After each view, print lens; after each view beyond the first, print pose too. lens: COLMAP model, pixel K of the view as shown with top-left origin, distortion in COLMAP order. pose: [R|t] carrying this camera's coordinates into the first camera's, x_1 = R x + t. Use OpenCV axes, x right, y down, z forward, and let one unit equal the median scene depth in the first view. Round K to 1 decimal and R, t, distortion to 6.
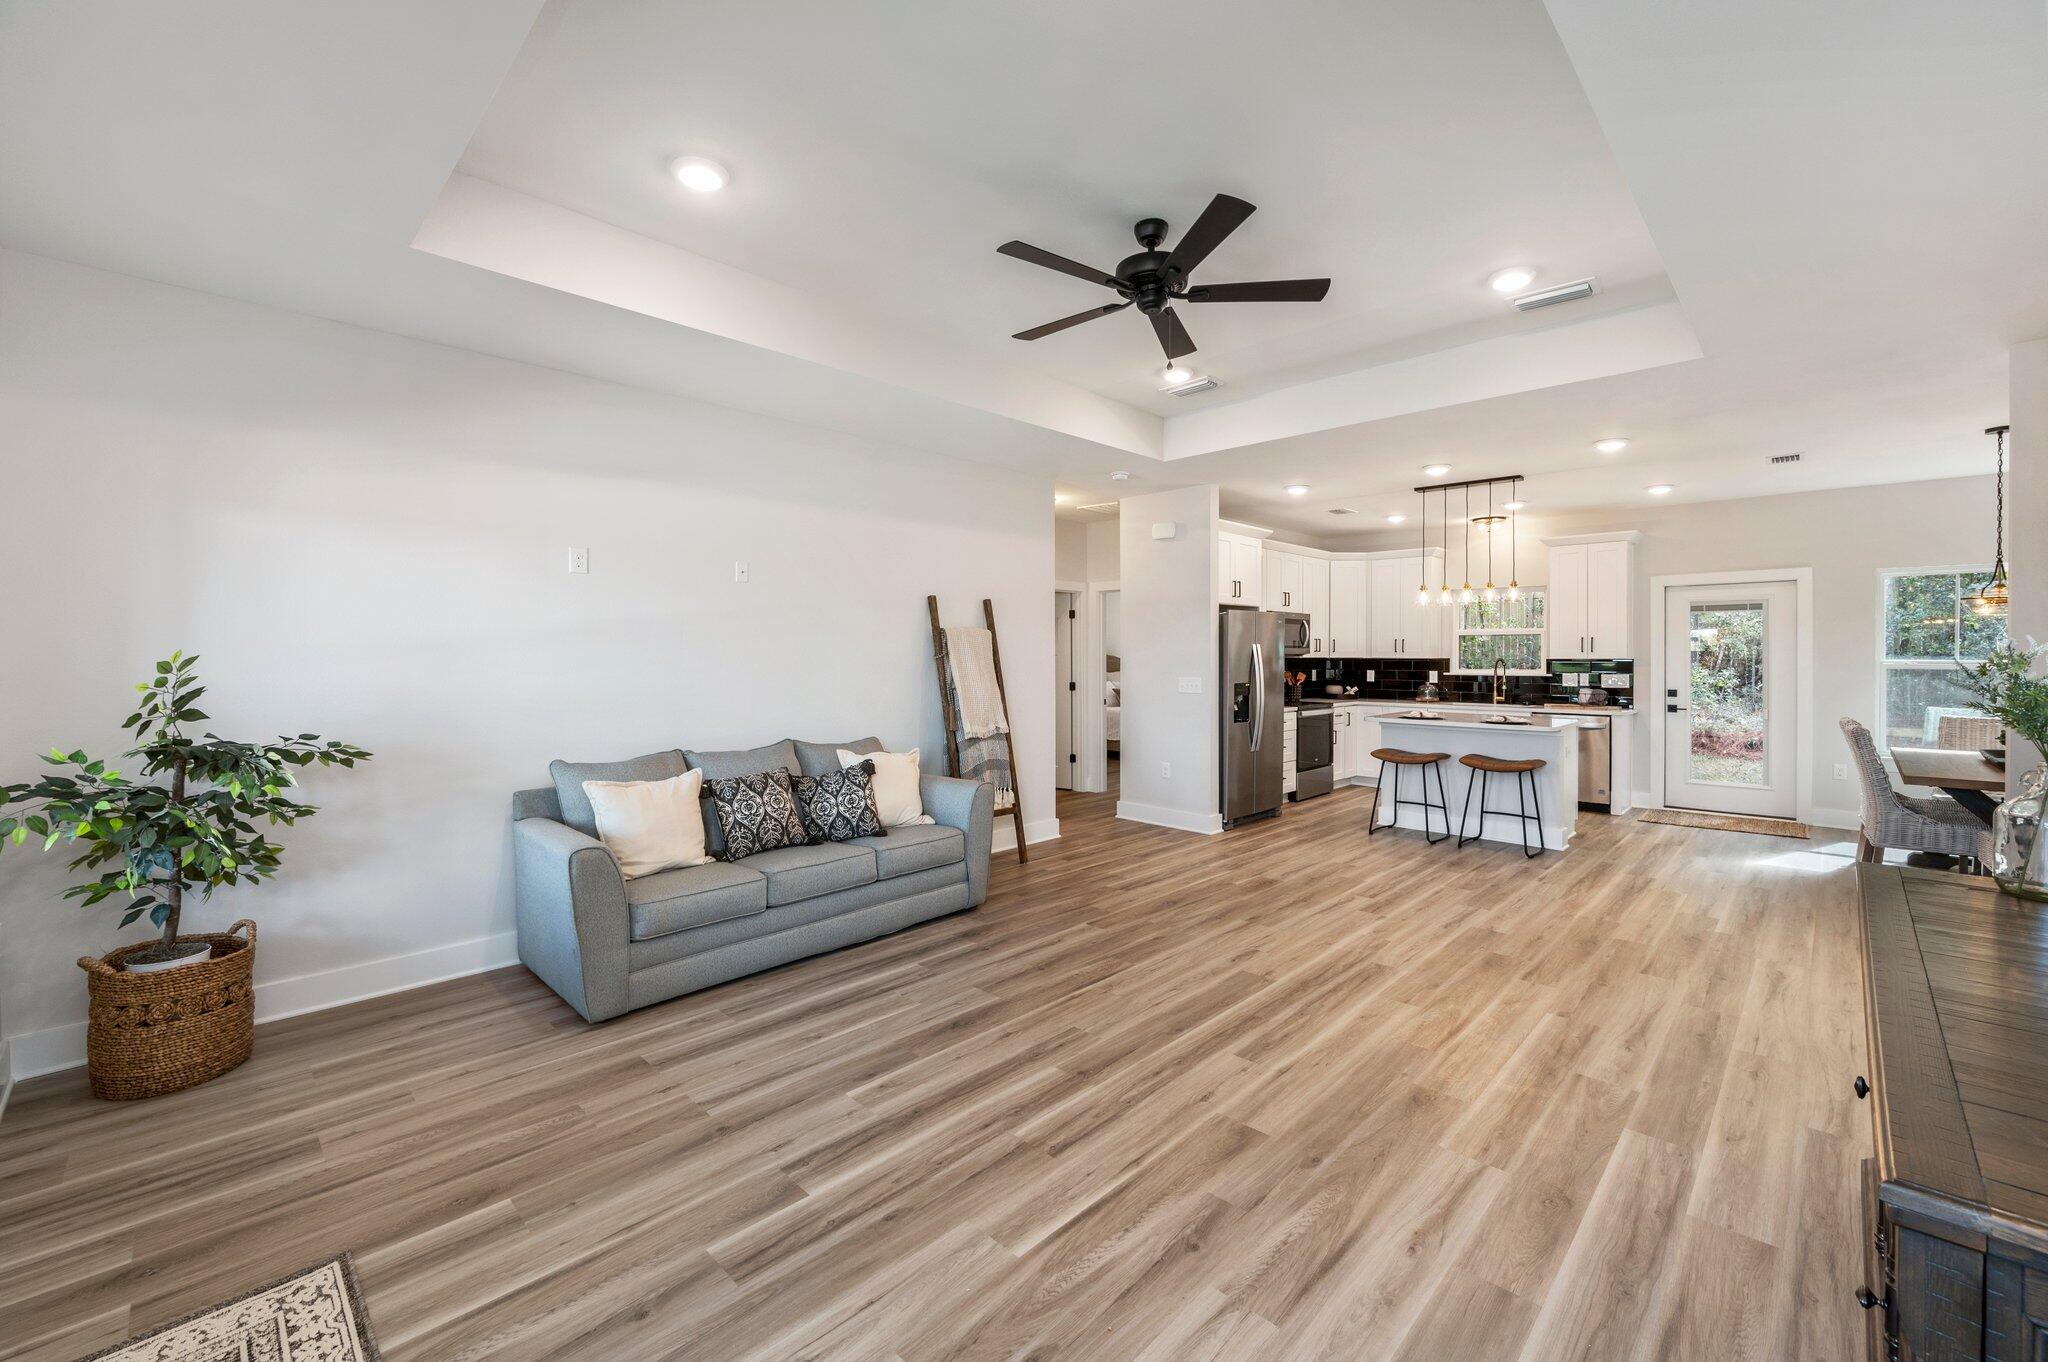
lens RADIAL K [[836.5, 0, 1001.2], [0, 836.5, 669.2], [0, 0, 1]] dist [-0.001438, 0.000115]
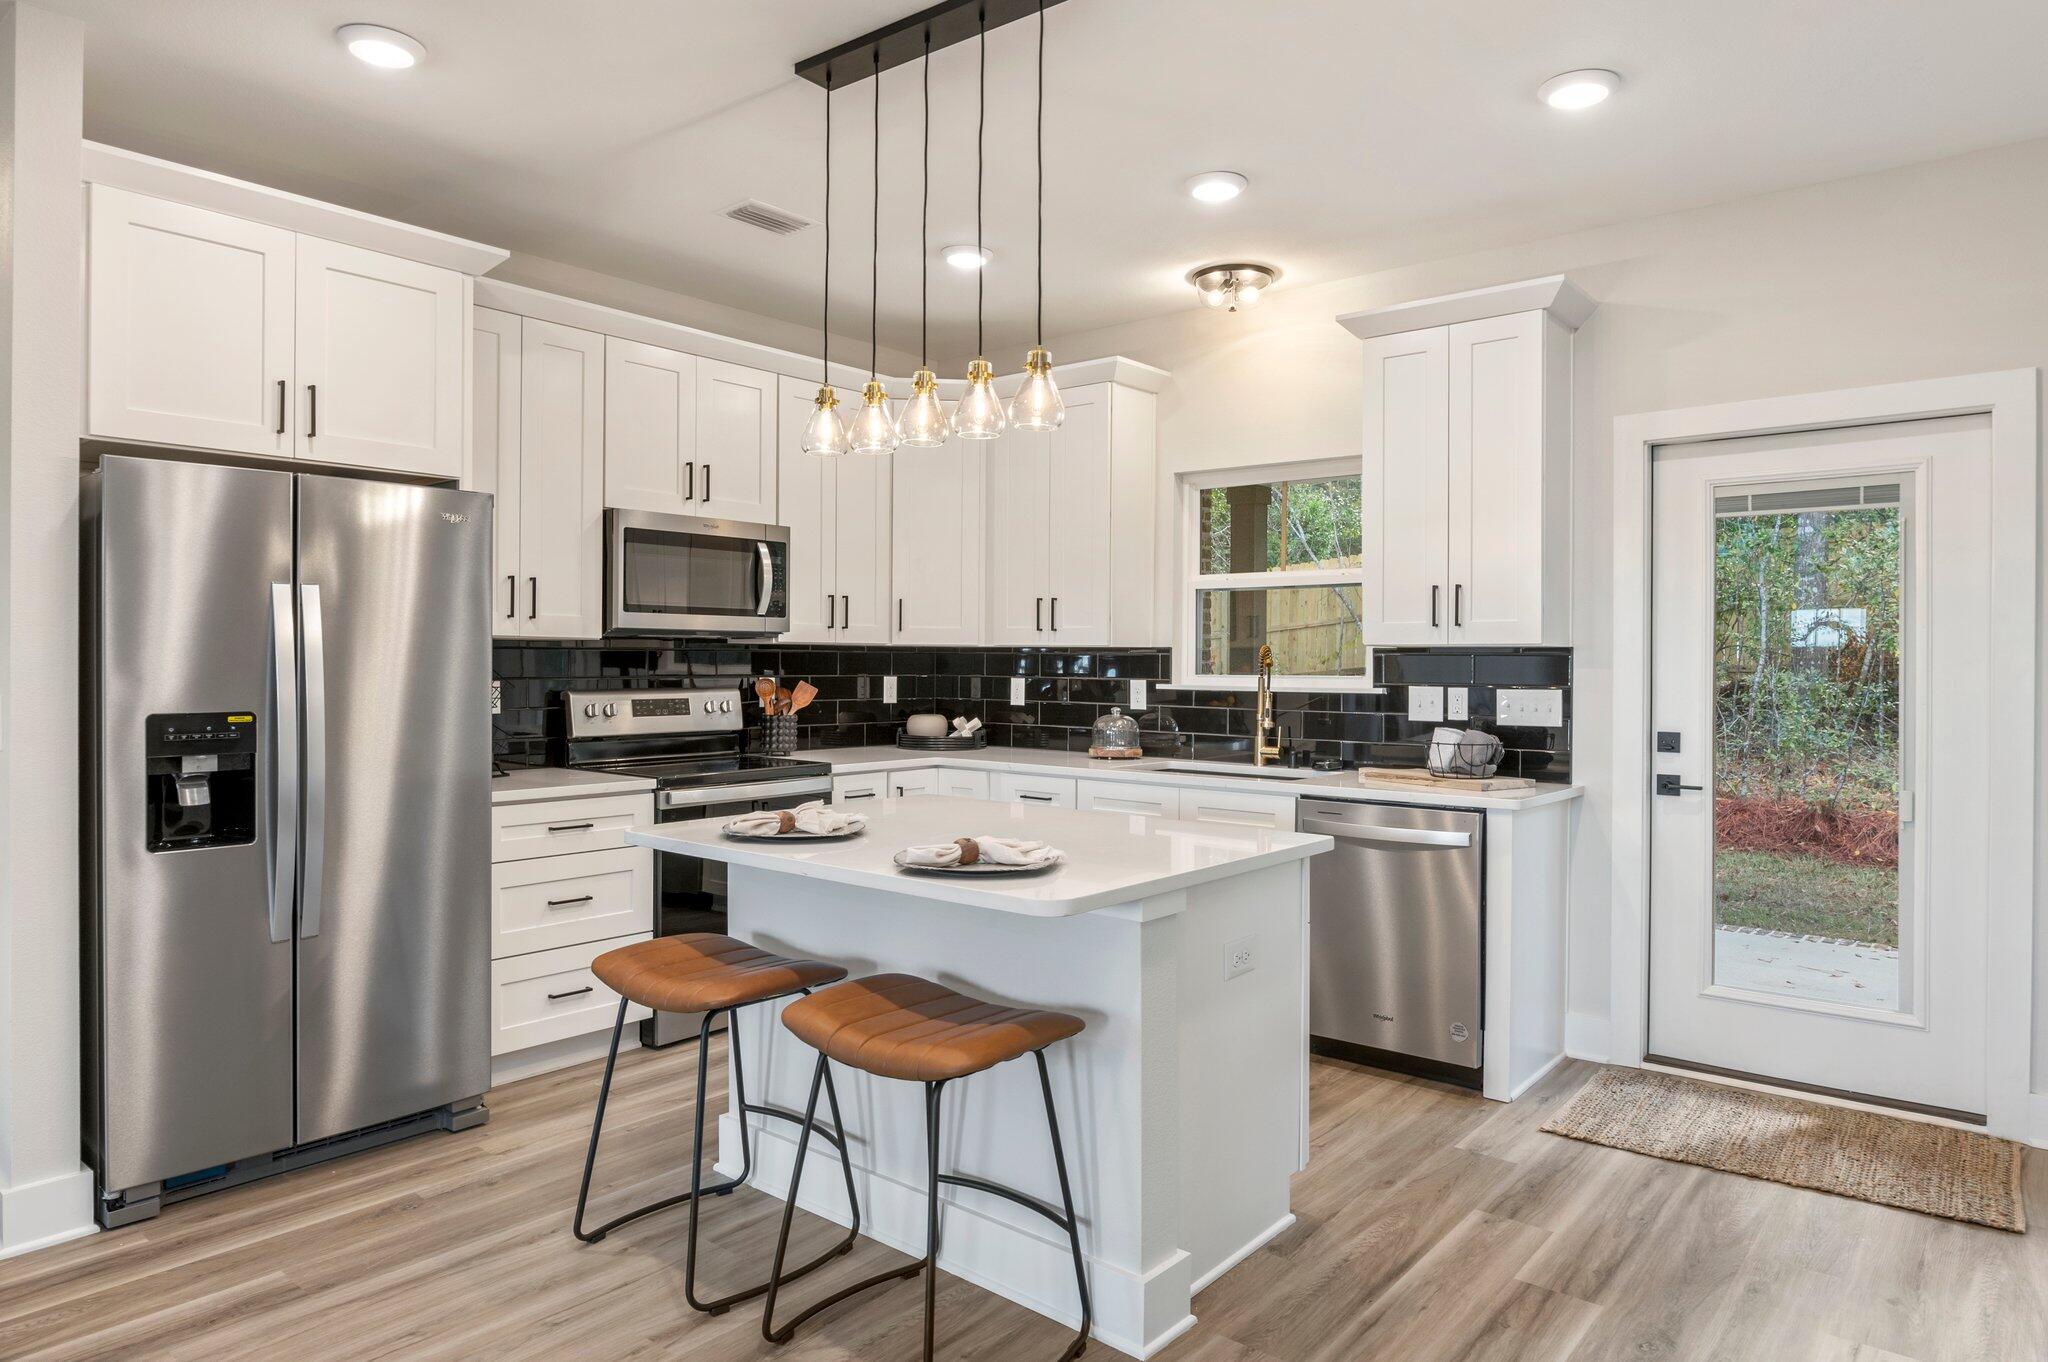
lens RADIAL K [[1244.9, 0, 978.4], [0, 1244.9, 662.6], [0, 0, 1]] dist [-0.016491, -0.002570]
pose [[0.997457, 0.006246, 0.071001, 0.640639], [-0.005145, 0.999864, -0.015673, 0.005725], [-0.071090, 0.015268, 0.997353, 0.666945]]
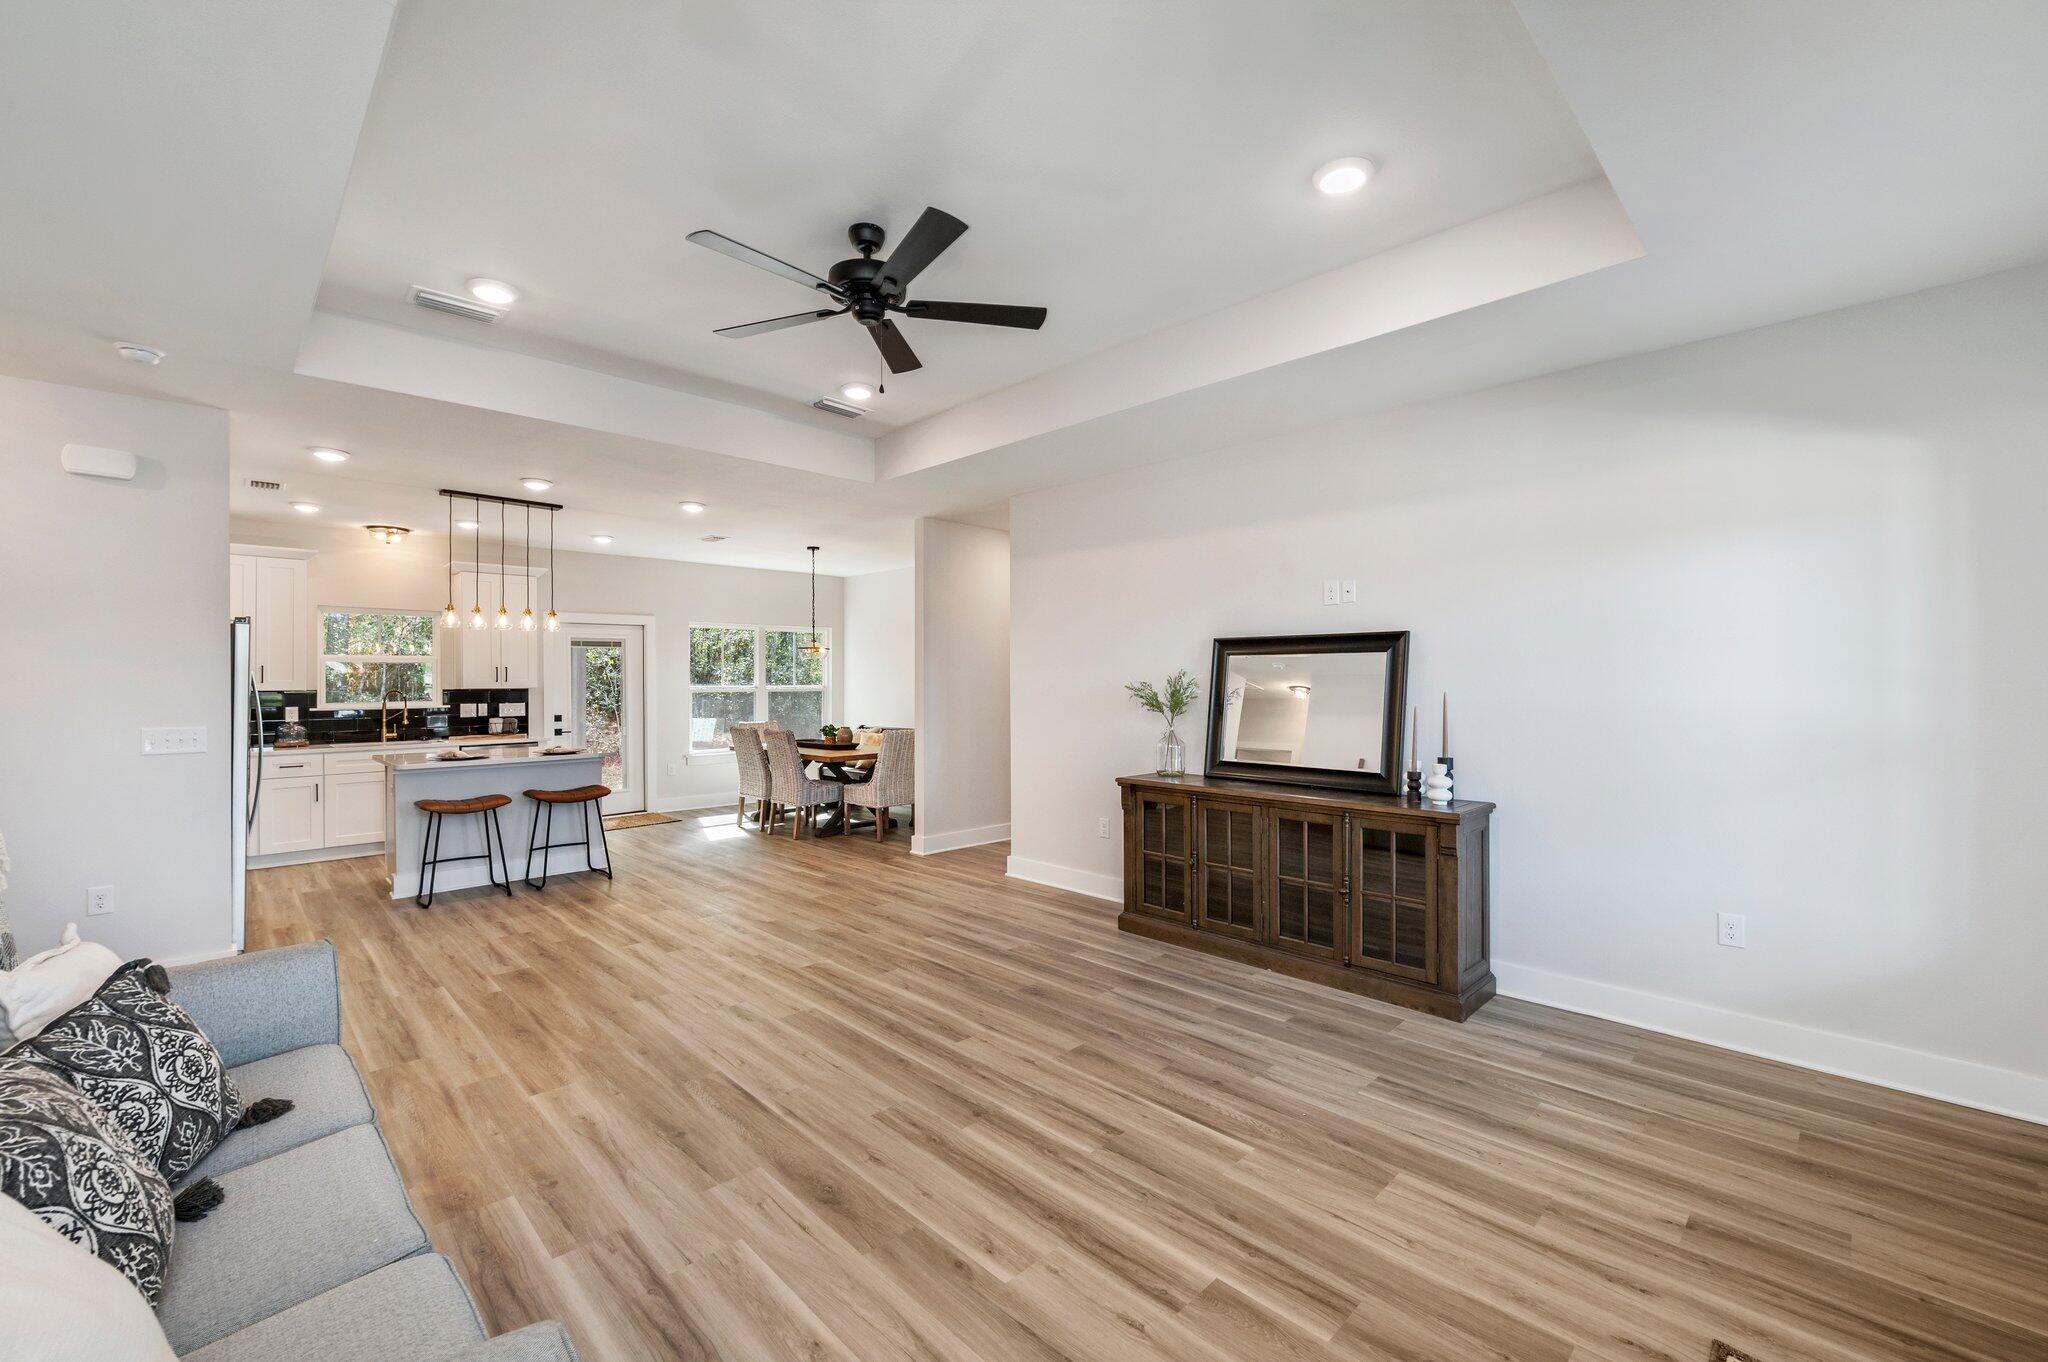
lens RADIAL K [[836.5, 0, 1072.5], [0, 836.5, 679.7], [0, 0, 1]] dist [-0.001438, 0.000115]
pose [[-0.028645, 0.000312, 0.999590, -0.457294], [0.022711, 0.999742, 0.000339, -0.011172], [-0.999332, 0.022711, -0.028645, 0.470043]]
